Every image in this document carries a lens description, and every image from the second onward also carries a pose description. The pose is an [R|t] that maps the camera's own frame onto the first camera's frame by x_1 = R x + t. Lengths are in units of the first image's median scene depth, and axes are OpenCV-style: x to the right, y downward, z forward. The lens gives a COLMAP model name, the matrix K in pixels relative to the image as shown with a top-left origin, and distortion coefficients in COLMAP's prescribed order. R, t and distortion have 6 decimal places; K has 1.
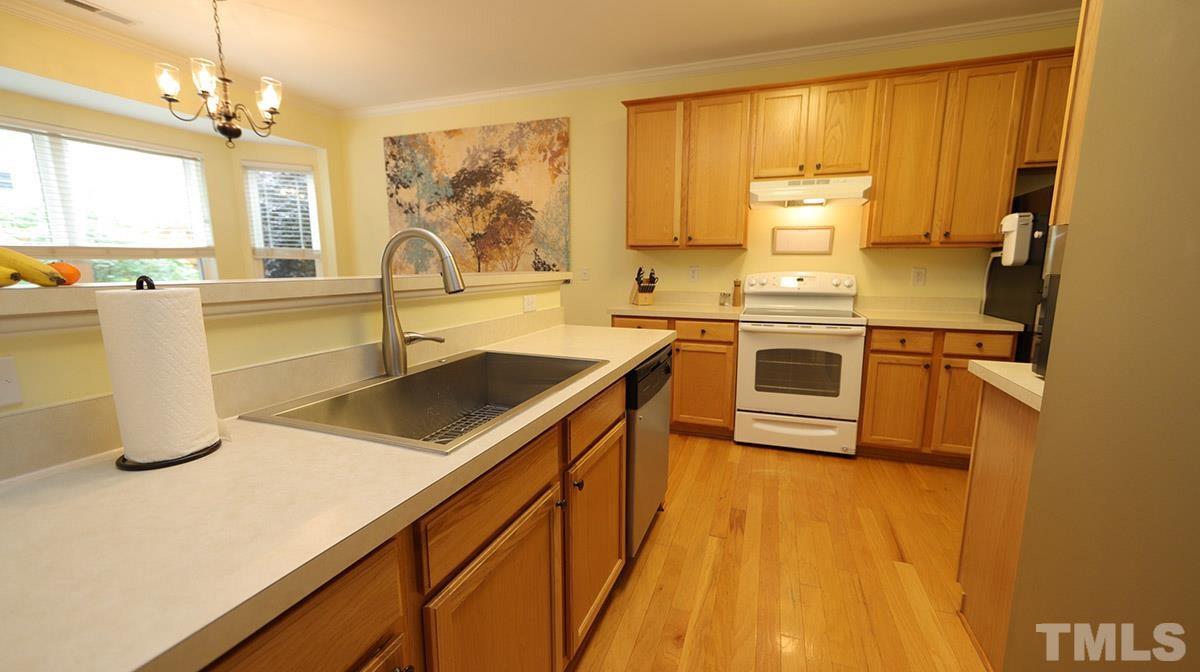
lens RADIAL K [[469.0, 0, 600.0], [0, 469.0, 336.0], [0, 0, 1]] dist [0.001106, 0.000106]
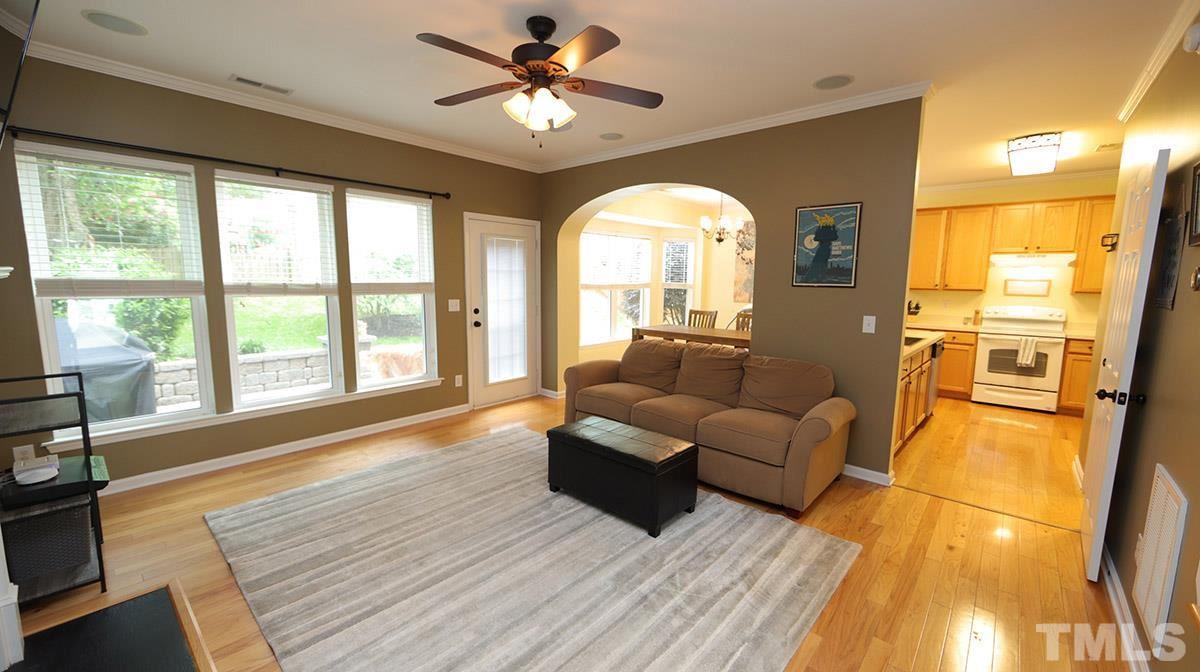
lens RADIAL K [[469.0, 0, 600.0], [0, 469.0, 336.0], [0, 0, 1]] dist [0.001106, 0.000106]
pose [[0.931716, 0.057647, -0.358584, -0.400444], [-0.069769, 0.997343, -0.020947, 0.116640], [0.356424, 0.044535, 0.933262, -1.169149]]
